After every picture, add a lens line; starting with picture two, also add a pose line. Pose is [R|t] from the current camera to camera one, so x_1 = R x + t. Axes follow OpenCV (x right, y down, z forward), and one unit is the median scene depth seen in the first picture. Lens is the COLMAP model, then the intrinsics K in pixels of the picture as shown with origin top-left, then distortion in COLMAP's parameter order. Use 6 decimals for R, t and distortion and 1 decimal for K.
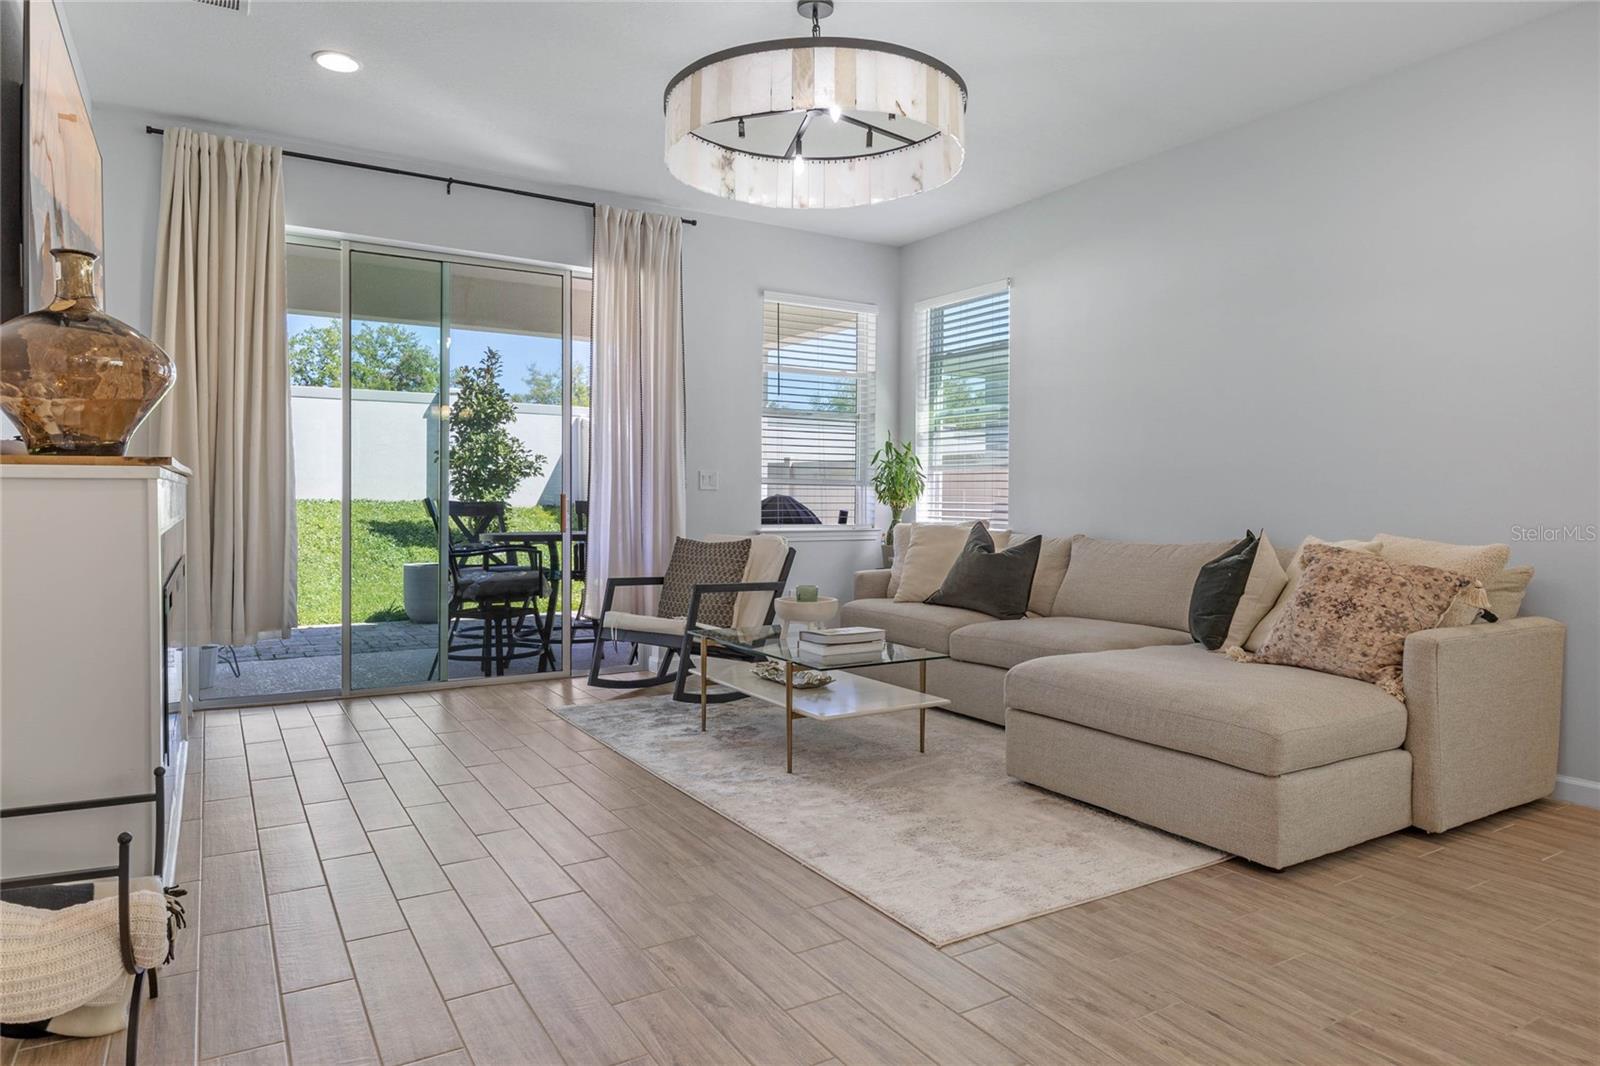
lens RADIAL K [[970.5, 0, 793.1], [0, 970.5, 512.8], [0, 0, 1]] dist [-0.016206, 0.001997]
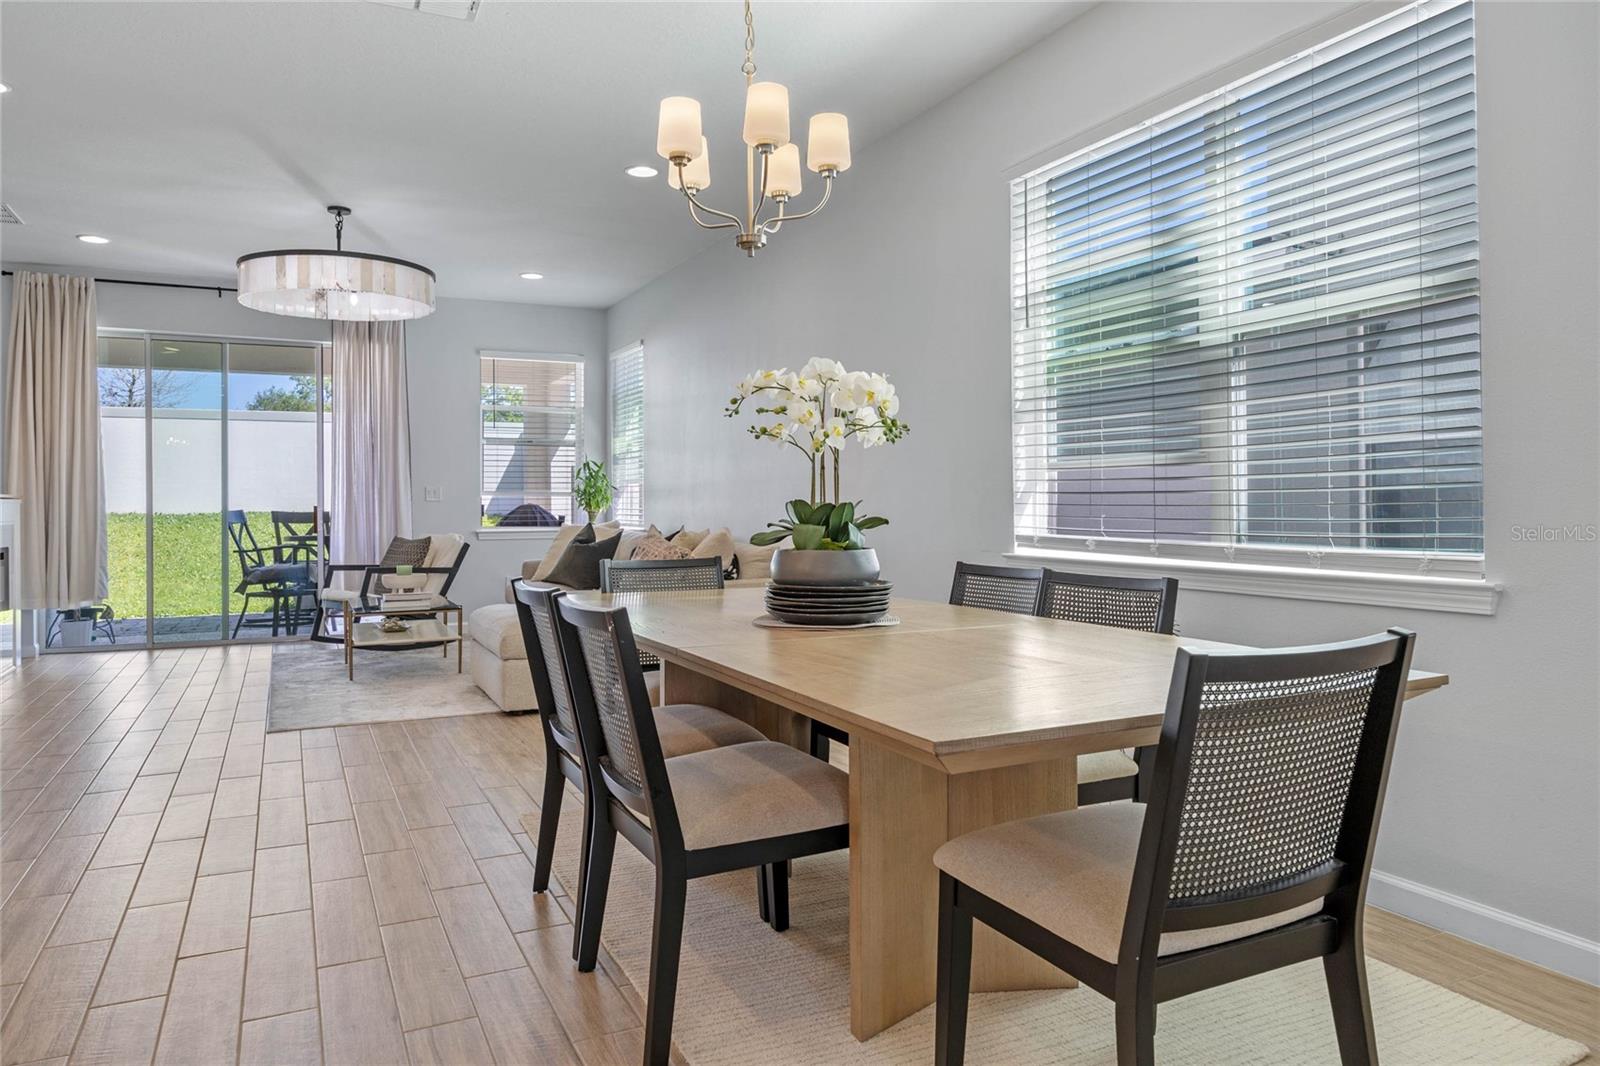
lens RADIAL K [[1056.4, 0, 802.5], [0, 1056.4, 515.9], [0, 0, 1]] dist [-0.000215, -0.004732]
pose [[0.995555, -0.013515, -0.093204, 0.566140], [0.013370, 0.999908, -0.002171, 0.006917], [0.093225, 0.000916, 0.995645, -0.418116]]
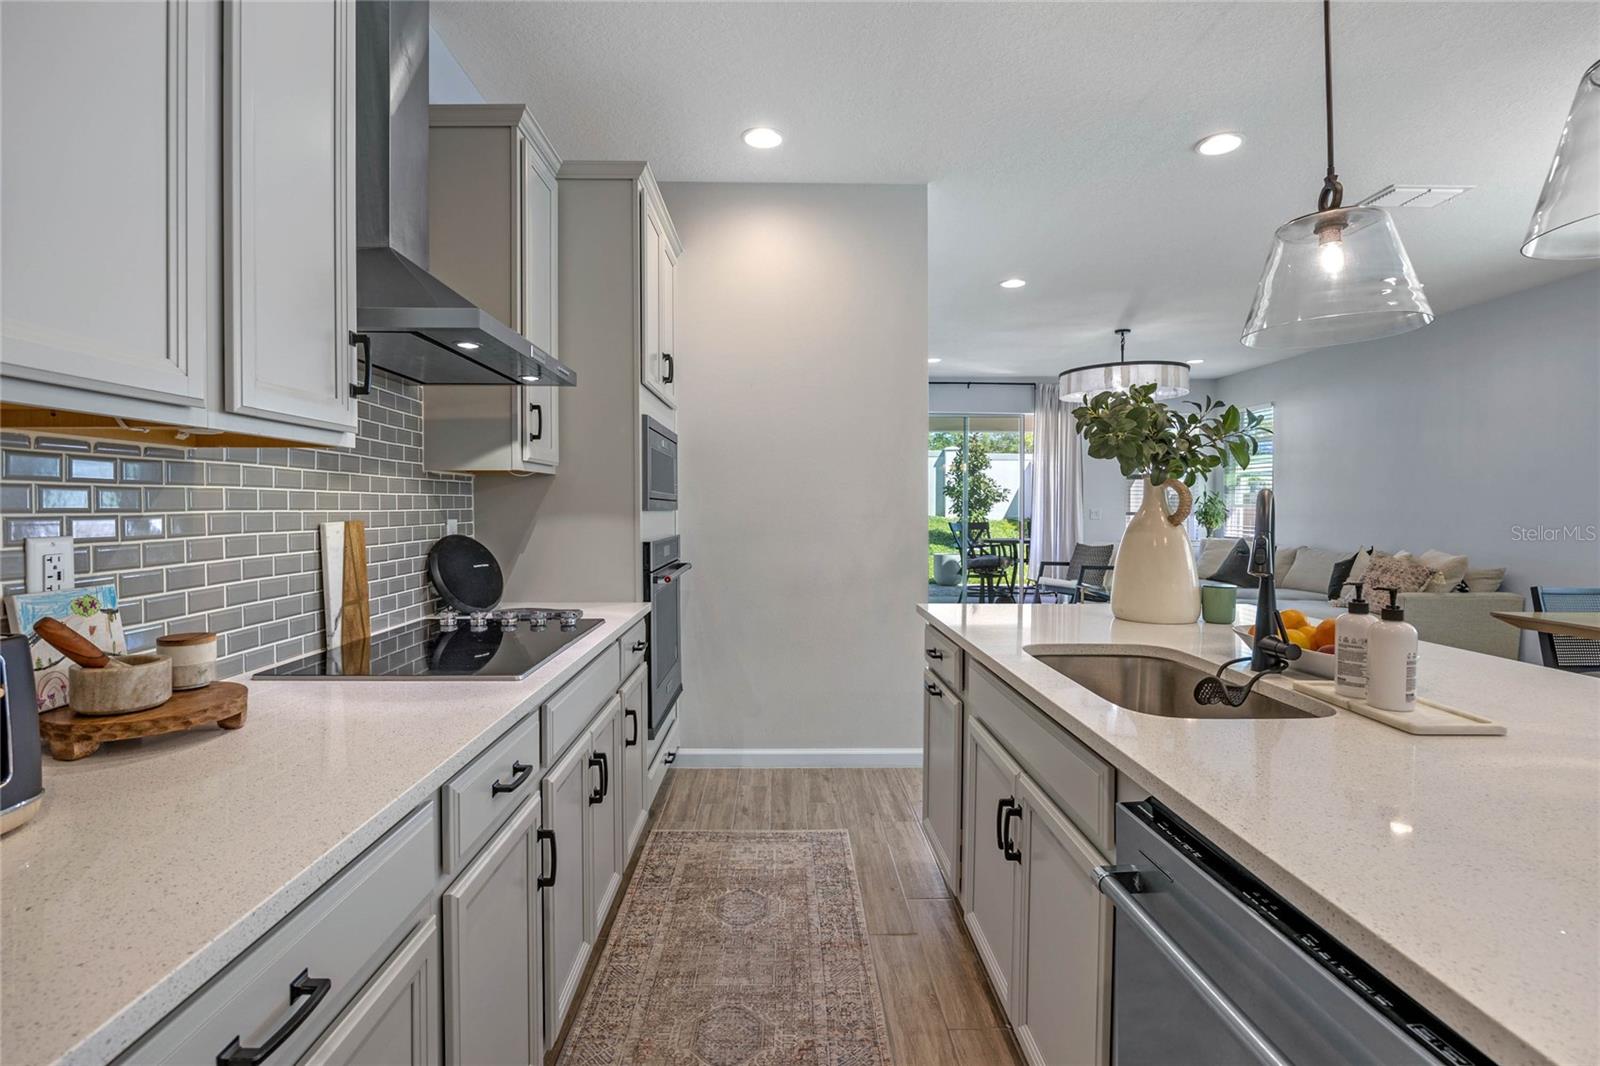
lens RADIAL K [[761.9, 0, 787.9], [0, 761.9, 517.7], [0, 0, 1]] dist [-0.013808, 0.002037]
pose [[0.862623, 0.003014, -0.505839, 0.157178], [-0.003027, 0.999995, 0.000796, -0.026146], [0.505839, 0.000845, 0.862628, -0.652708]]
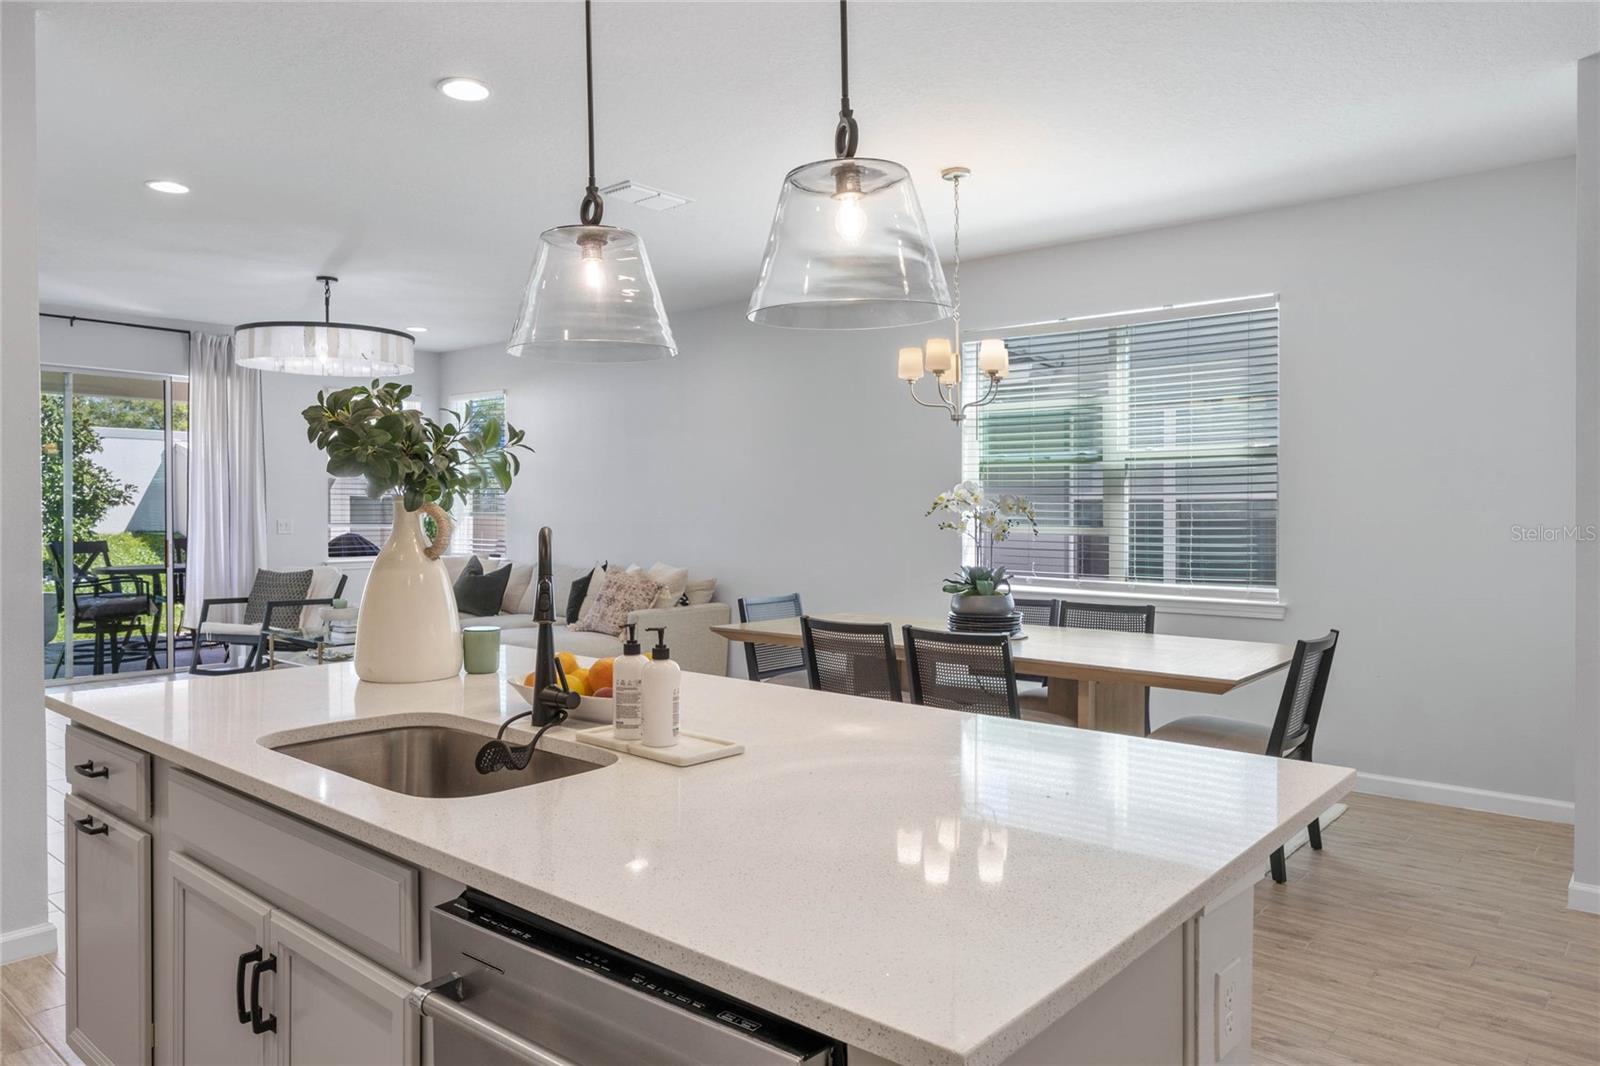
lens RADIAL K [[1074.4, 0, 790.9], [0, 1074.4, 522.0], [0, 0, 1]] dist [0.003758, 0.005106]
pose [[0.952842, -0.010304, 0.303291, 0.137435], [0.009881, 0.999947, 0.002929, -0.038449], [-0.303305, 0.000206, 0.952894, -0.693040]]
